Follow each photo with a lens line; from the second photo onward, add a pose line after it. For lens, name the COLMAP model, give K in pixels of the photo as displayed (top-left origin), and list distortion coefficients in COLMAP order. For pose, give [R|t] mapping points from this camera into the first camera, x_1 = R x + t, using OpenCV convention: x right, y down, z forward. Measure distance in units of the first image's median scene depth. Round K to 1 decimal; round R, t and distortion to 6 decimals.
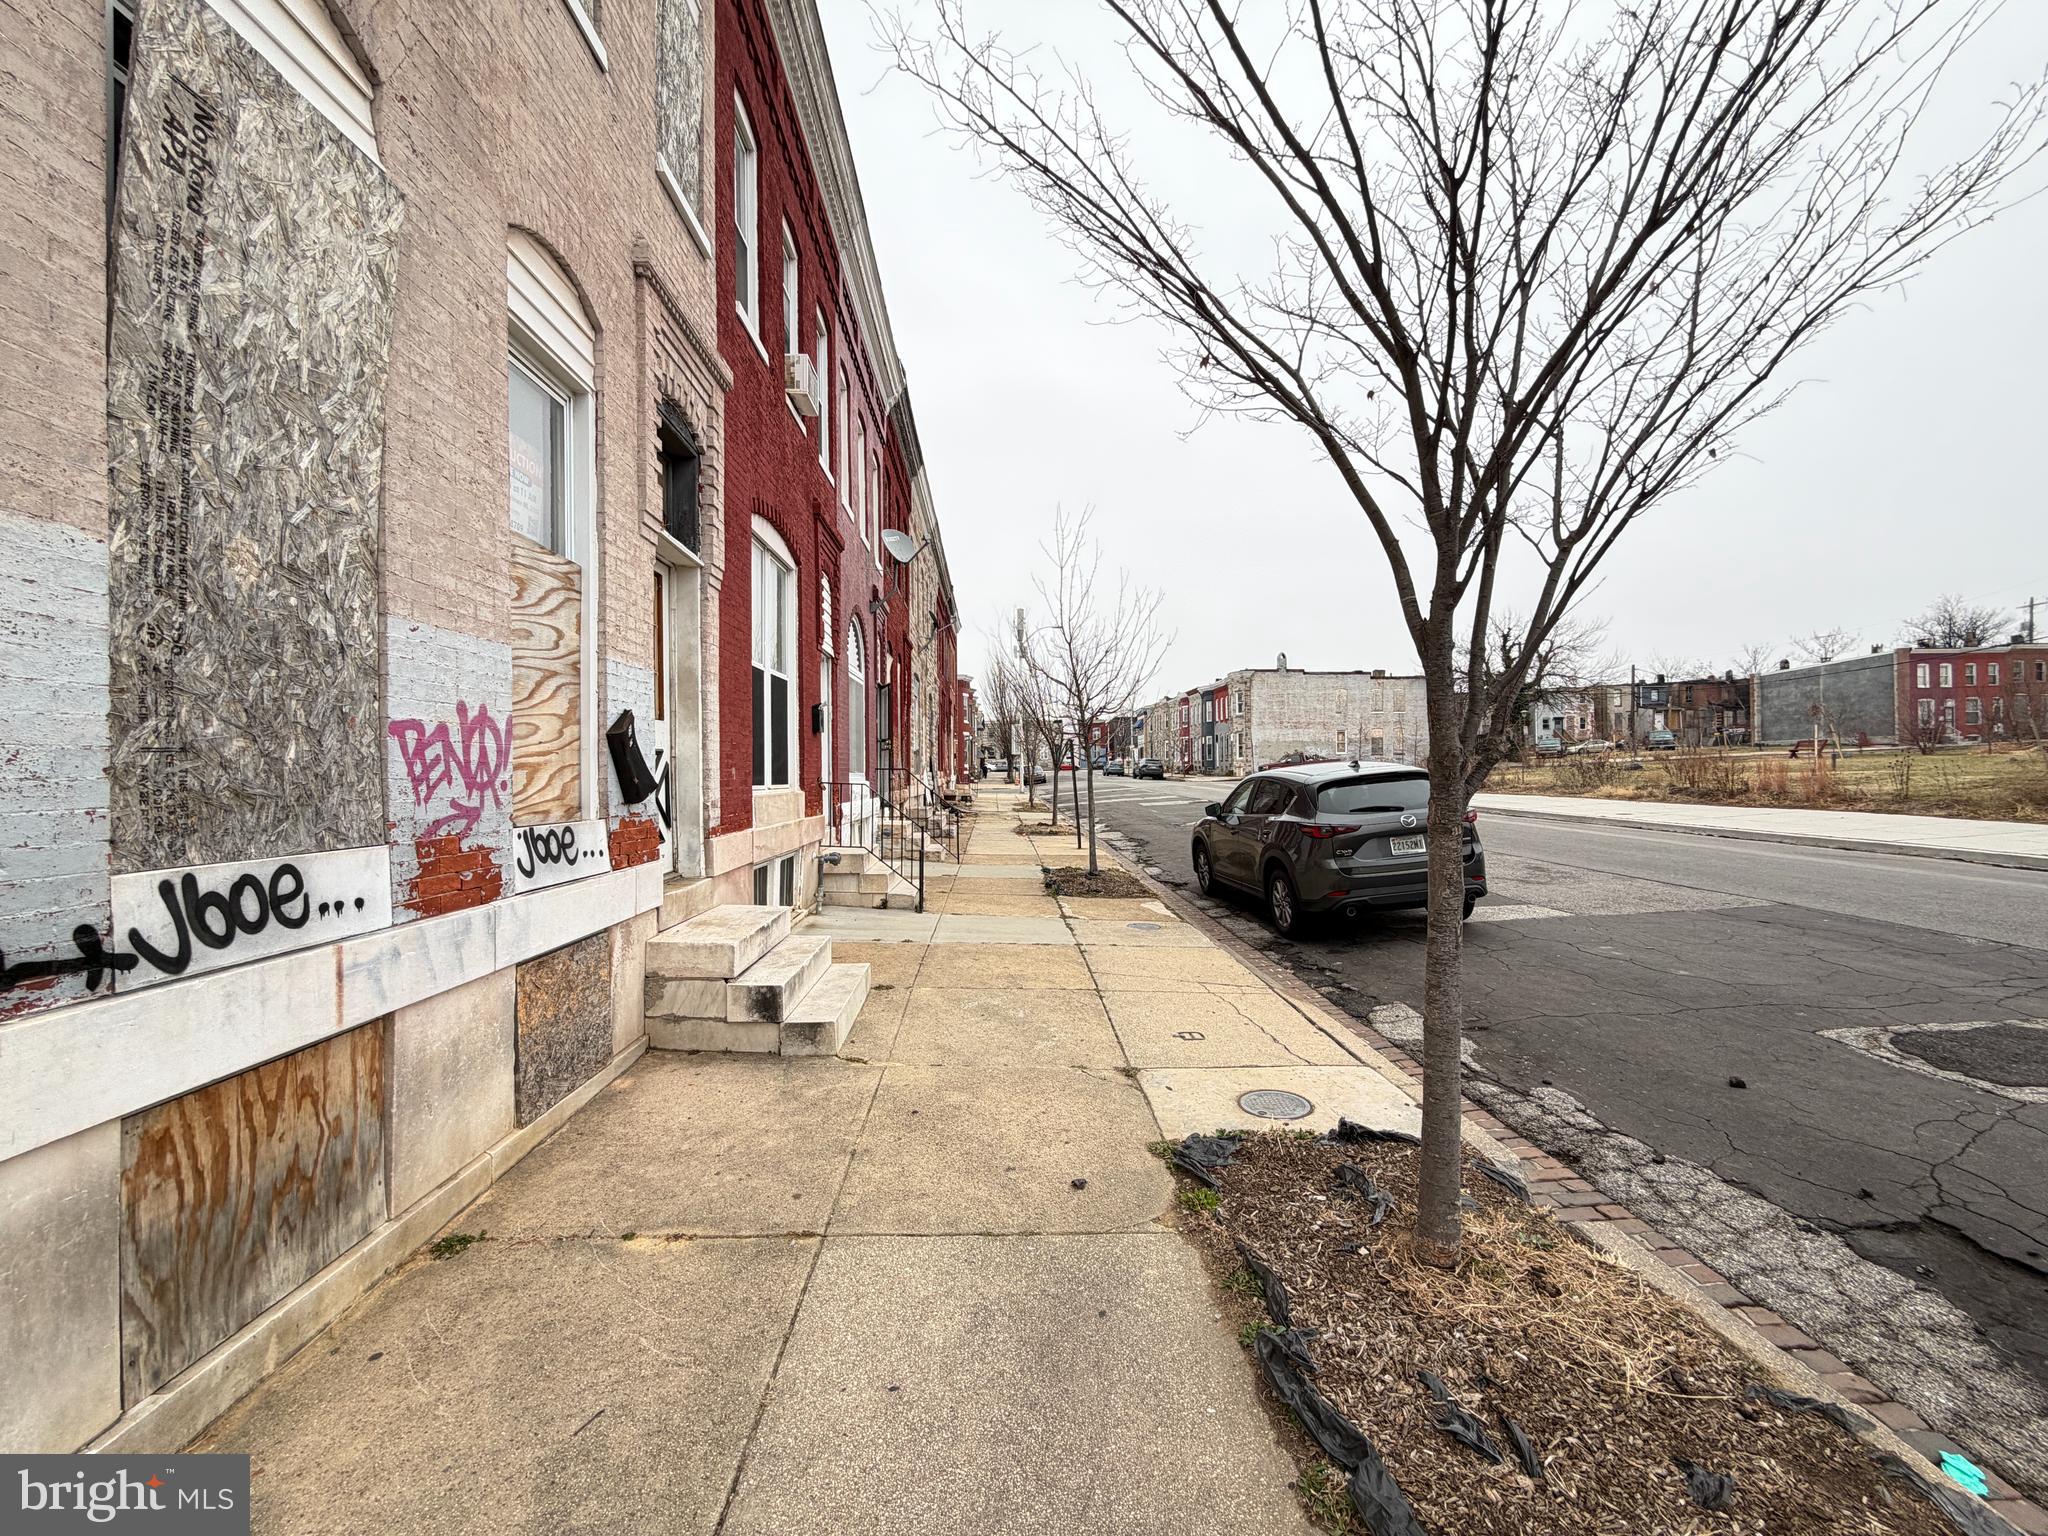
lens RADIAL K [[812.0, 0, 1019.1], [0, 812.0, 771.4], [0, 0, 1]] dist [-0.000915, 0.000171]
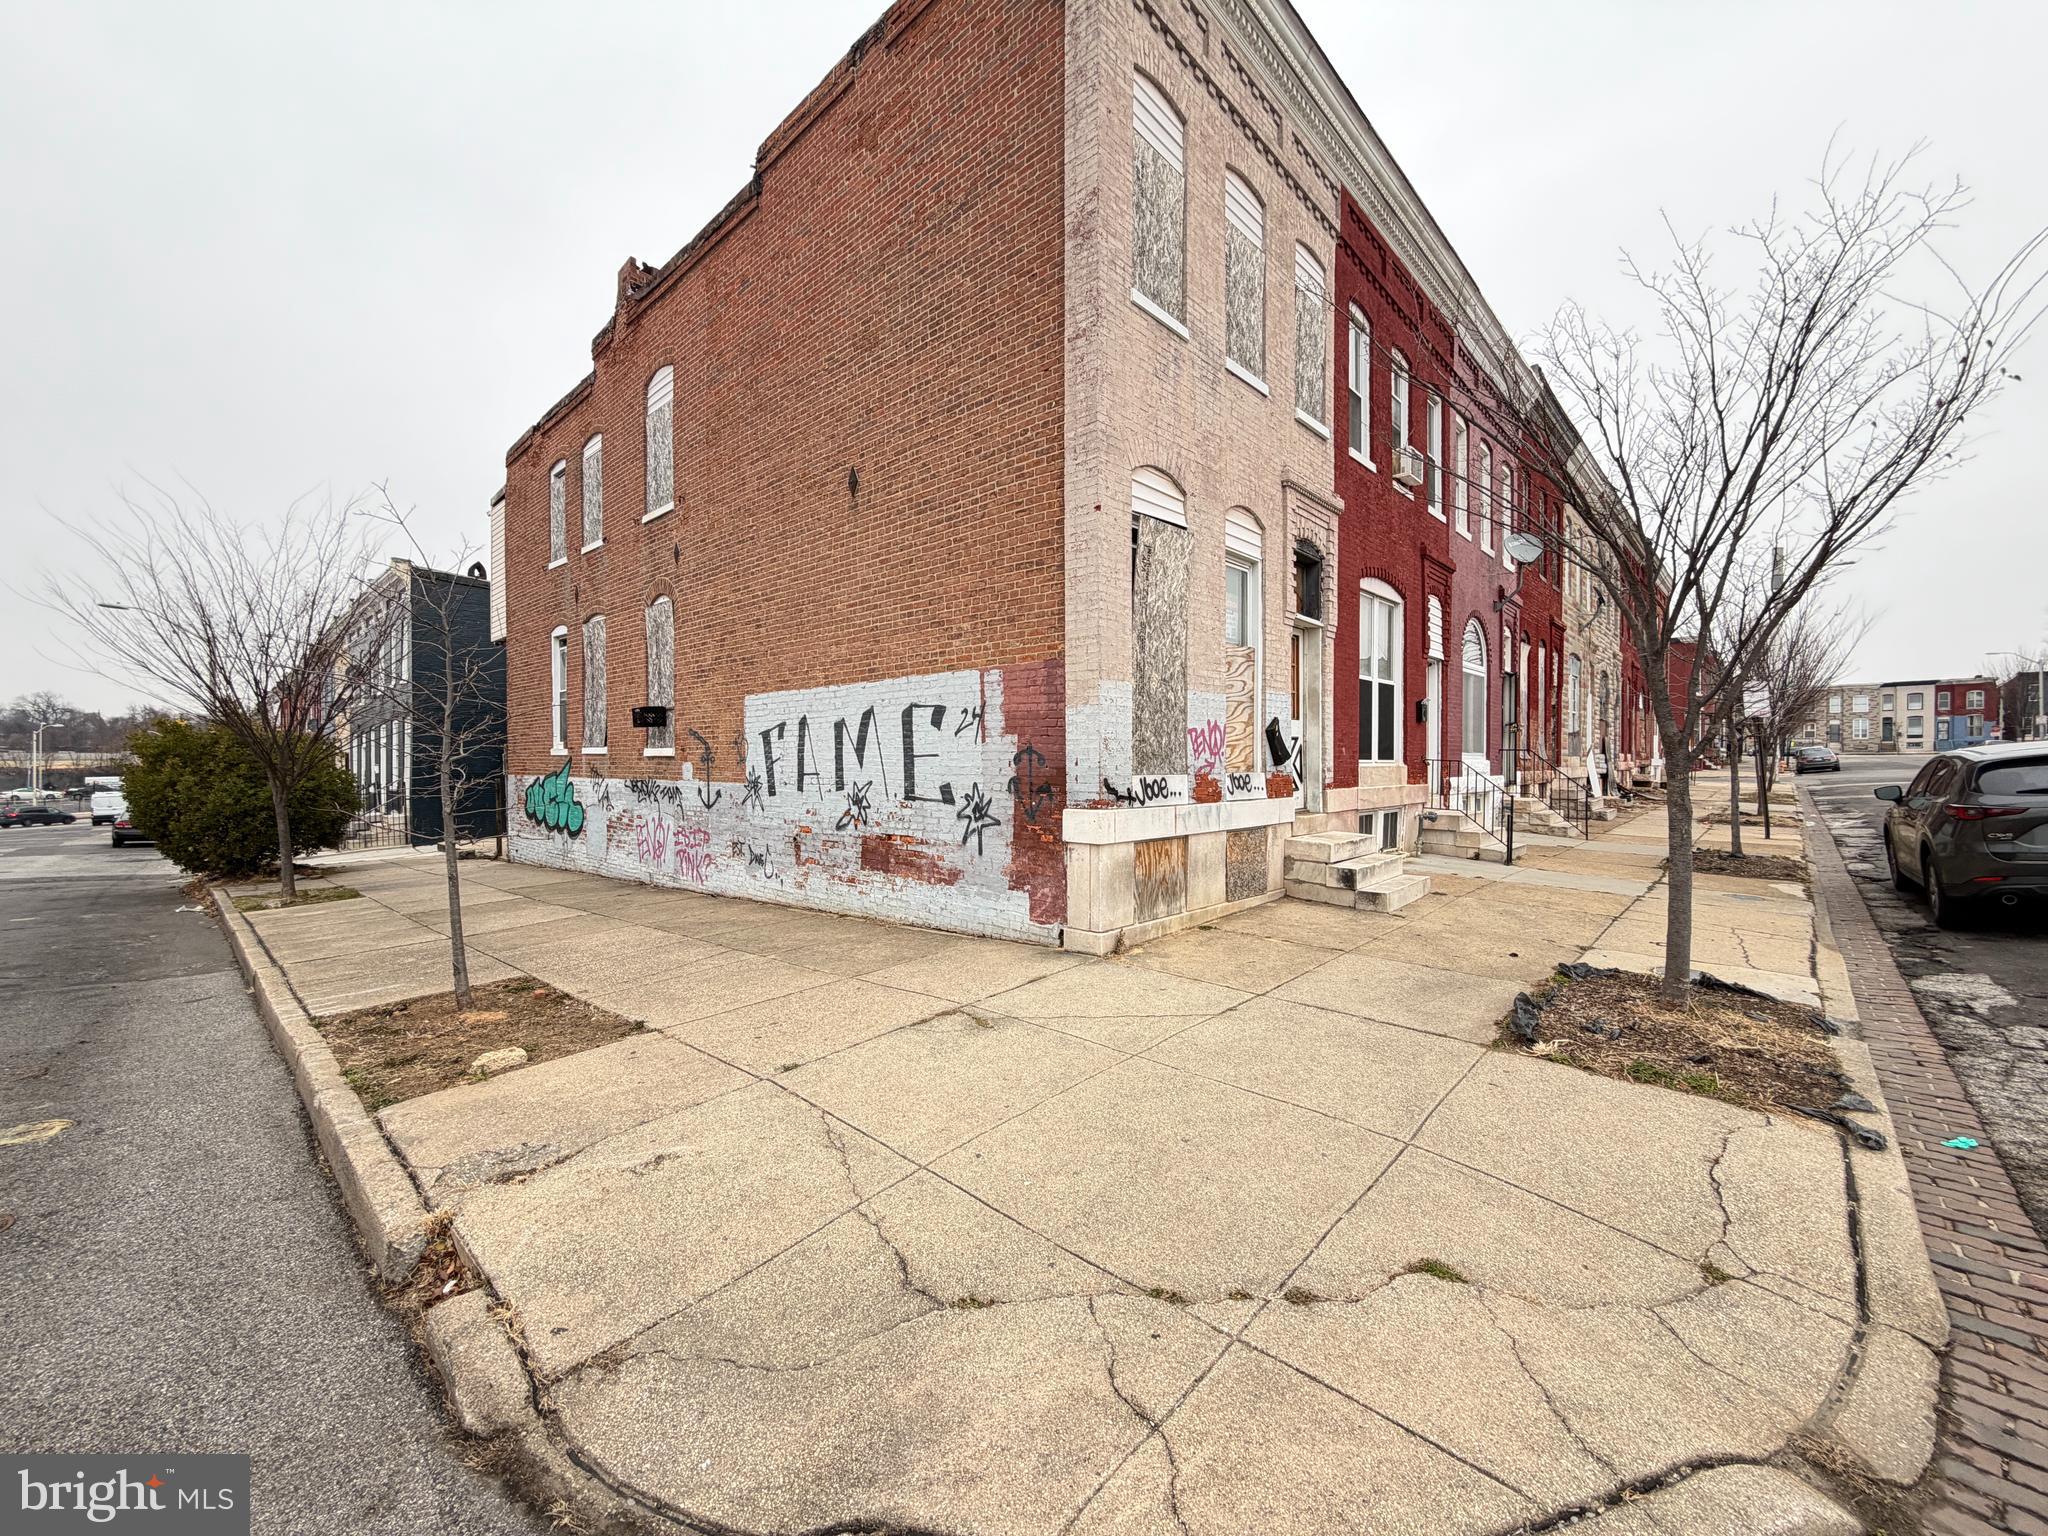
lens RADIAL K [[812.0, 0, 1019.1], [0, 812.0, 771.4], [0, 0, 1]] dist [-0.000915, 0.000171]
pose [[0.705342, 0.015949, -0.708688, 0.583541], [-0.002193, 0.999791, 0.020317, 0.020120], [0.708864, -0.012776, 0.705230, -1.019483]]
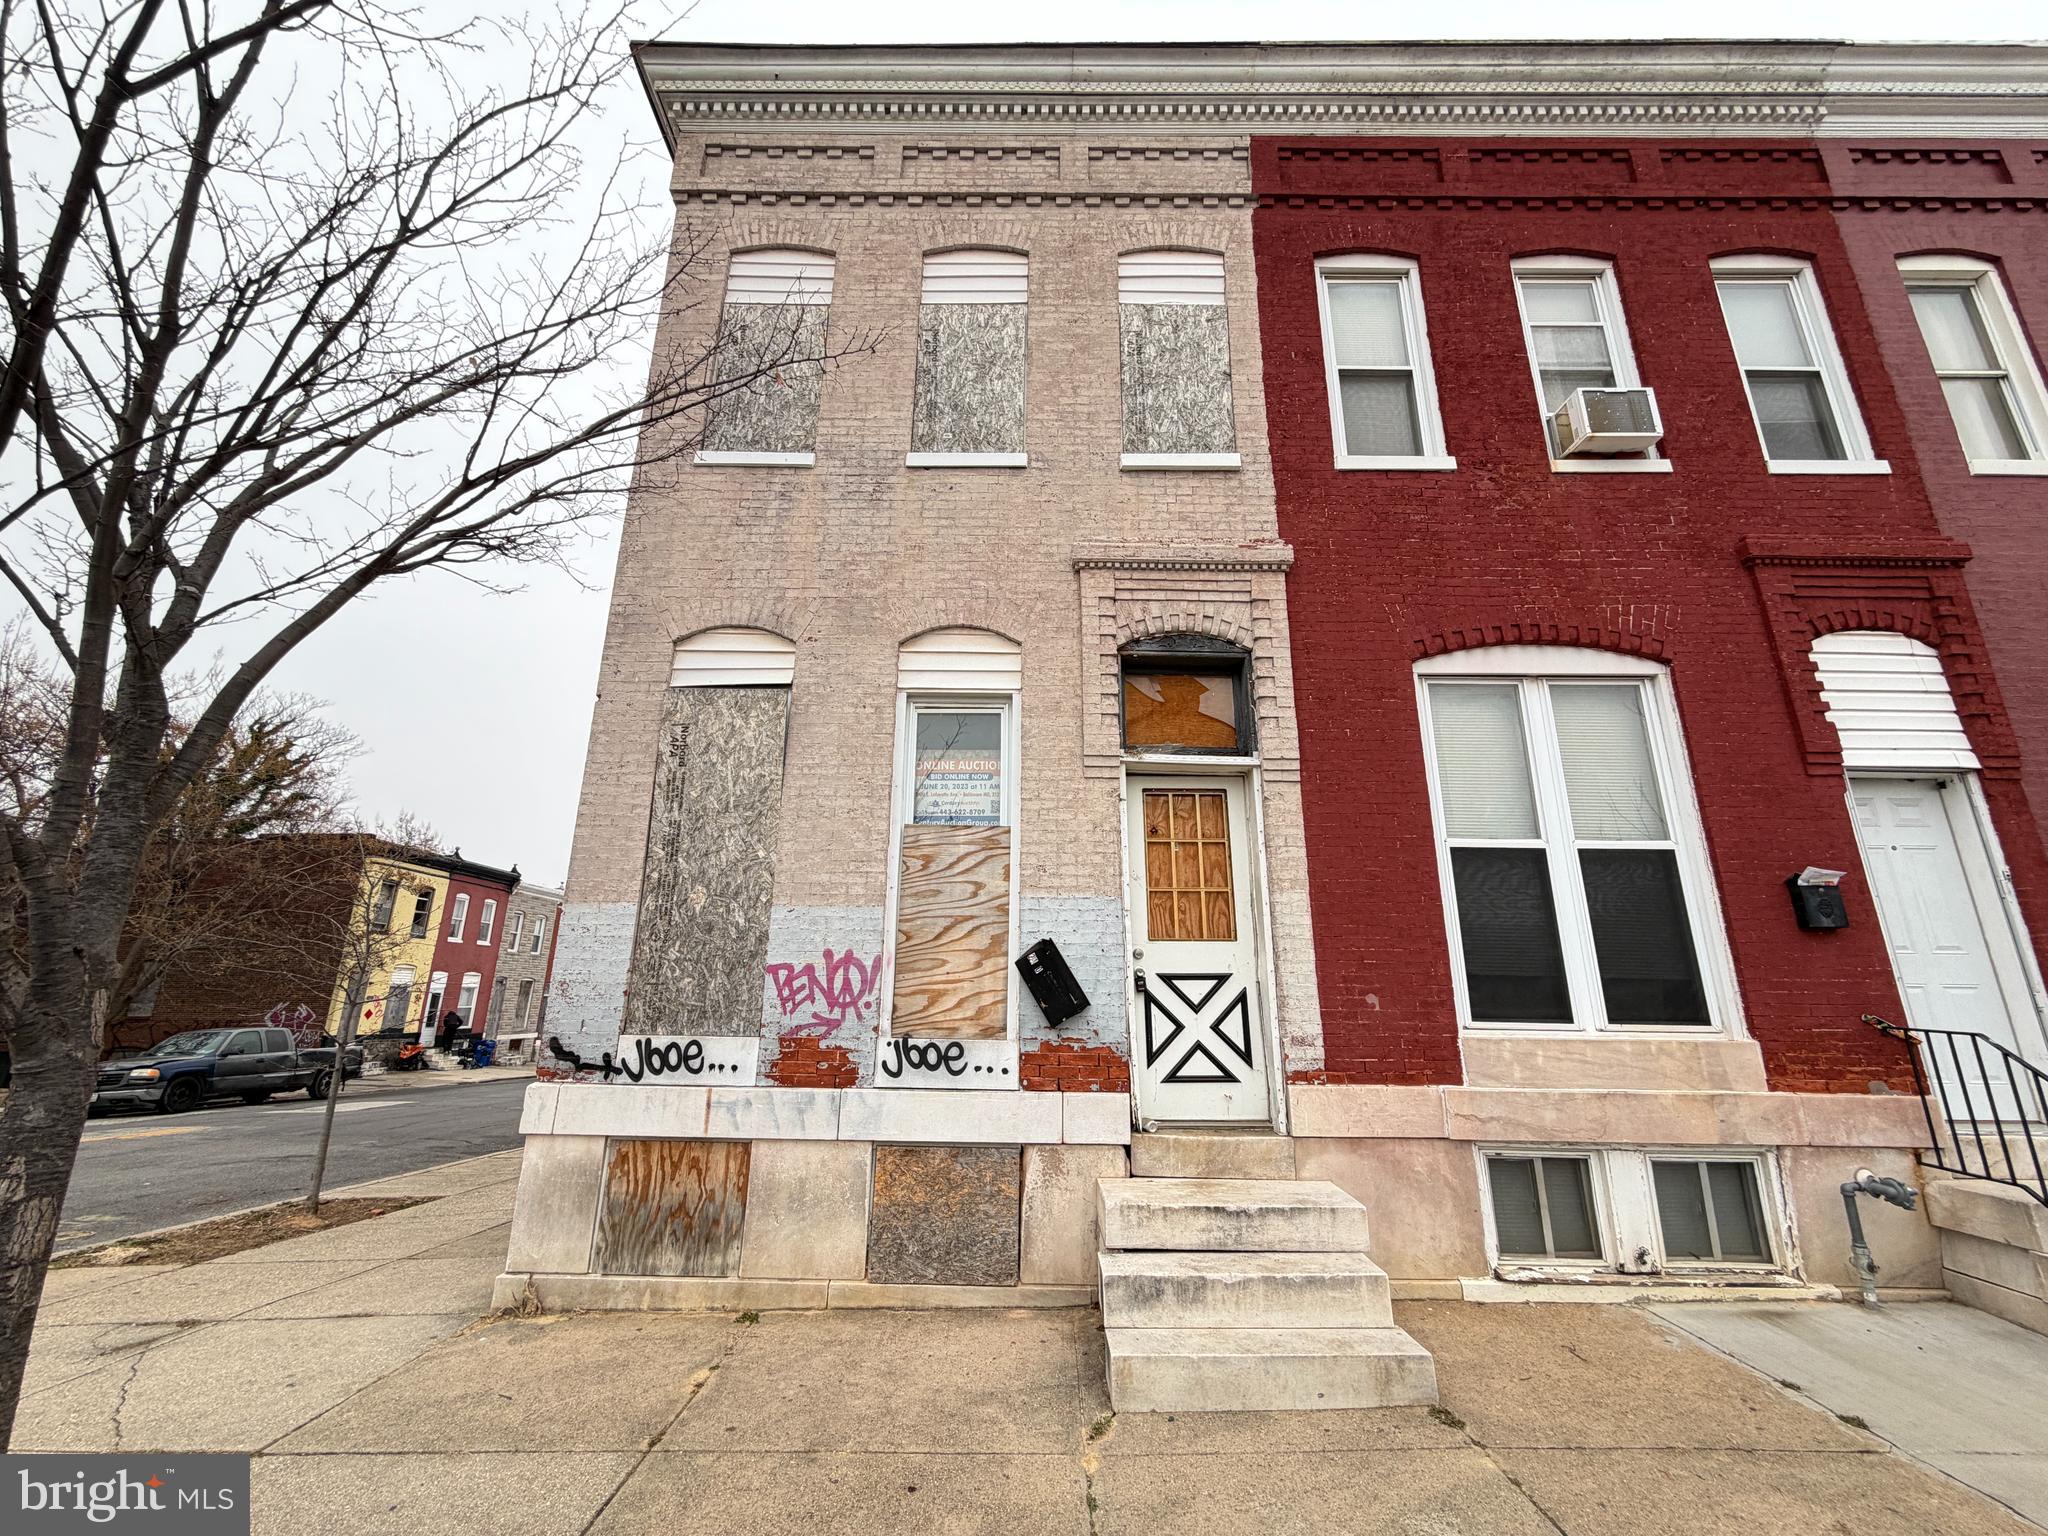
lens RADIAL K [[812.0, 0, 1019.1], [0, 812.0, 771.4], [0, 0, 1]] dist [-0.000915, 0.000171]
pose [[-0.042312, -0.266121, -0.963011, 0.810797], [-0.008990, 0.963936, -0.265982, -0.001819], [0.999064, -0.002597, -0.043178, 1.257539]]
